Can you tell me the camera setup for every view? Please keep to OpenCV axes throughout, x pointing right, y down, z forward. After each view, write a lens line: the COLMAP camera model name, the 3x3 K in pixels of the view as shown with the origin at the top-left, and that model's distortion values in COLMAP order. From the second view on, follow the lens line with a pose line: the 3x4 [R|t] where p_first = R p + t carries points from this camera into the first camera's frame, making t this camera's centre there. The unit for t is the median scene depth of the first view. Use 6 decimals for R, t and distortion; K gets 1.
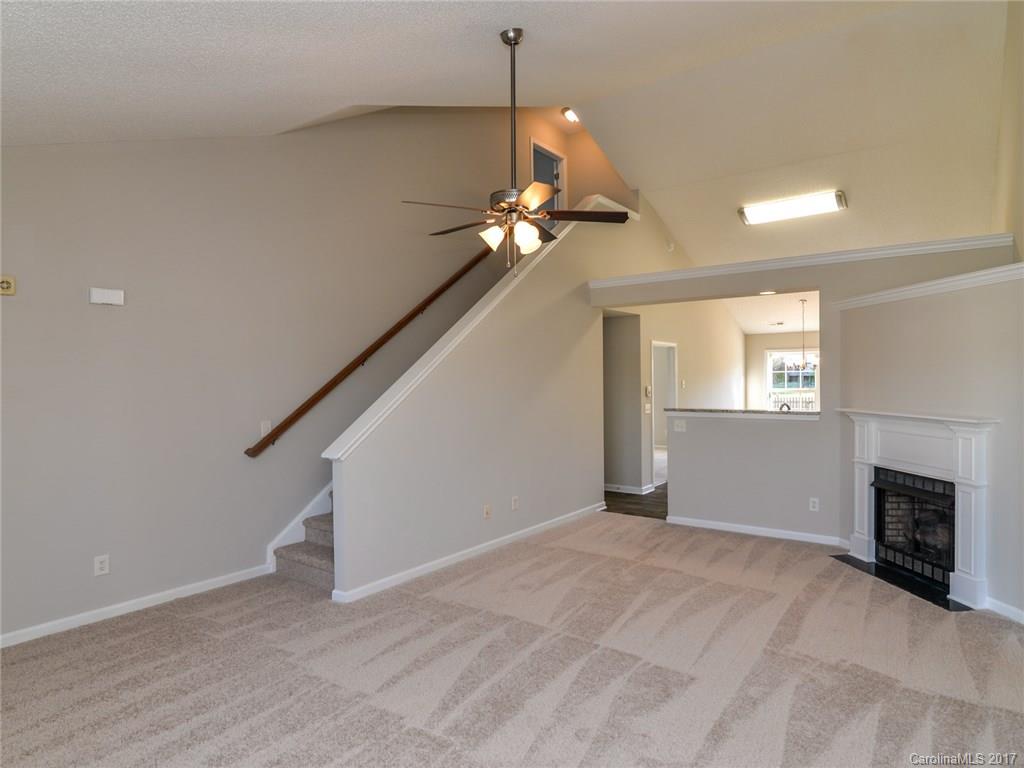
lens RADIAL K [[542.4, 0, 511.4], [0, 542.4, 380.1], [0, 0, 1]] dist [-0.025897, 0.001008]
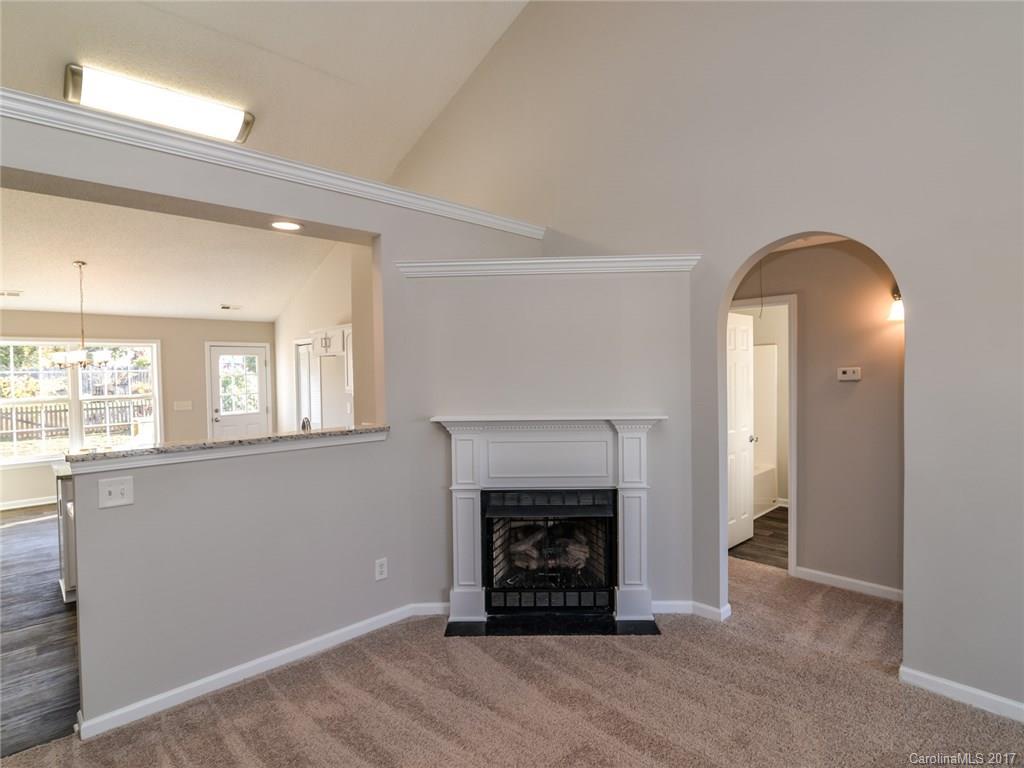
lens RADIAL K [[536.6, 0, 511.5], [0, 536.6, 386.3], [0, 0, 1]] dist [-0.020699, -0.000335]
pose [[0.143398, -0.016375, 0.989530, -0.062021], [0.019208, 0.999721, 0.013760, 0.004209], [-0.989479, 0.017034, 0.143673, 0.860790]]
